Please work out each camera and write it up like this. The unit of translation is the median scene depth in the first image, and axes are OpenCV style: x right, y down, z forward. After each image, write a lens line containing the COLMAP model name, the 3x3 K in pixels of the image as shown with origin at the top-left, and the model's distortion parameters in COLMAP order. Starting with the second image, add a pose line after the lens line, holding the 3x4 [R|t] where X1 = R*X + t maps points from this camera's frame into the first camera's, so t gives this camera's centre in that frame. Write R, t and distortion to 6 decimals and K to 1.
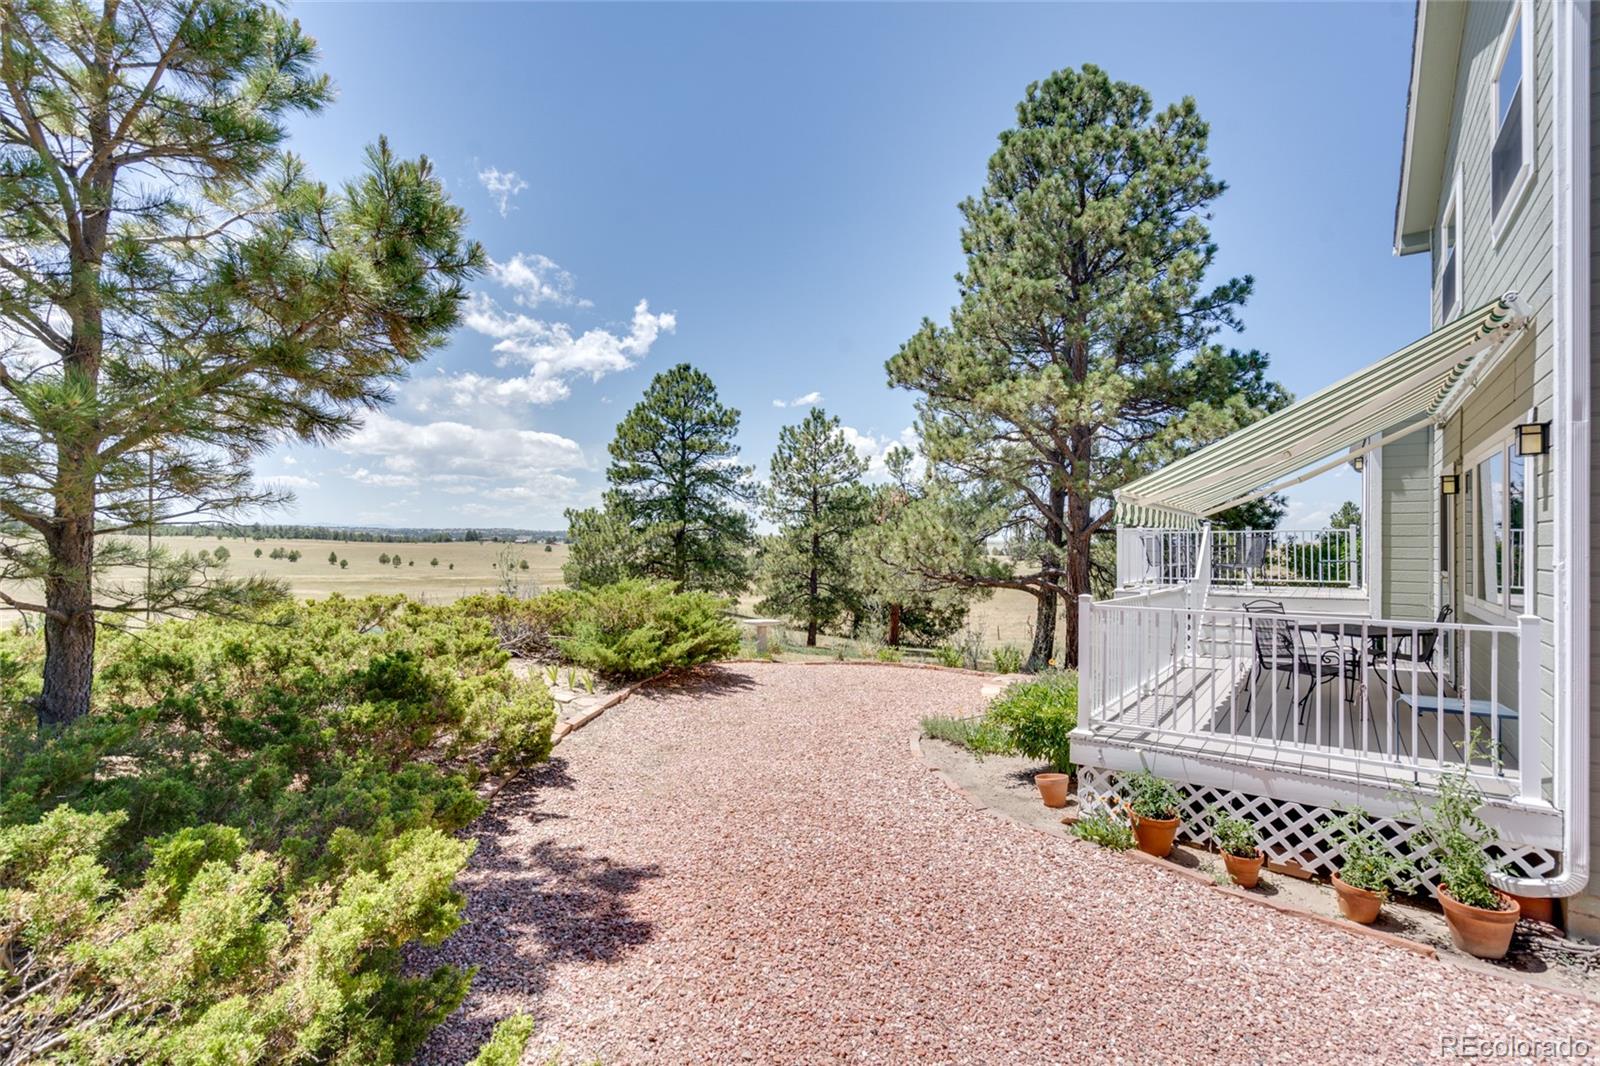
lens RADIAL K [[726.3, 0, 799.0], [0, 726.3, 522.7], [0, 0, 1]] dist [-0.002097, -0.000021]
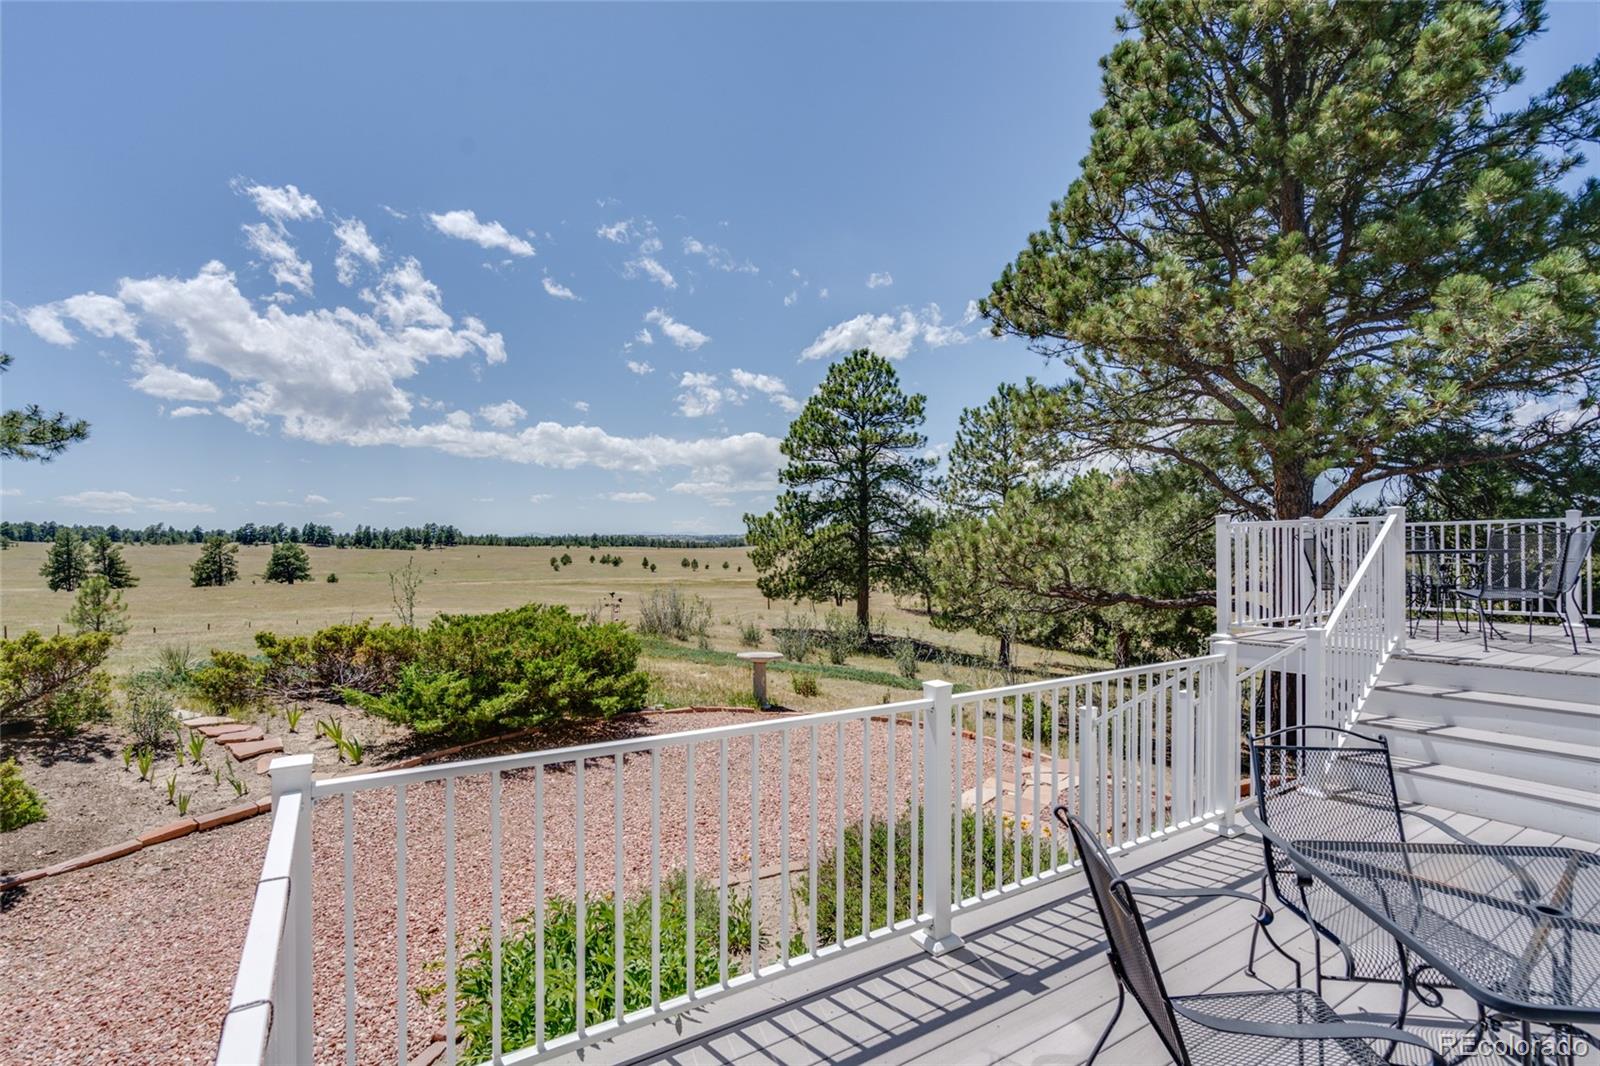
lens RADIAL K [[735.1, 0, 802.5], [0, 735.1, 544.1], [0, 0, 1]] dist [-0.001312, 0.000535]
pose [[0.931538, -0.018629, -0.363166, 0.106417], [0.028898, 0.999321, 0.022862, 0.001064], [0.362494, -0.031791, 0.931444, 0.116253]]
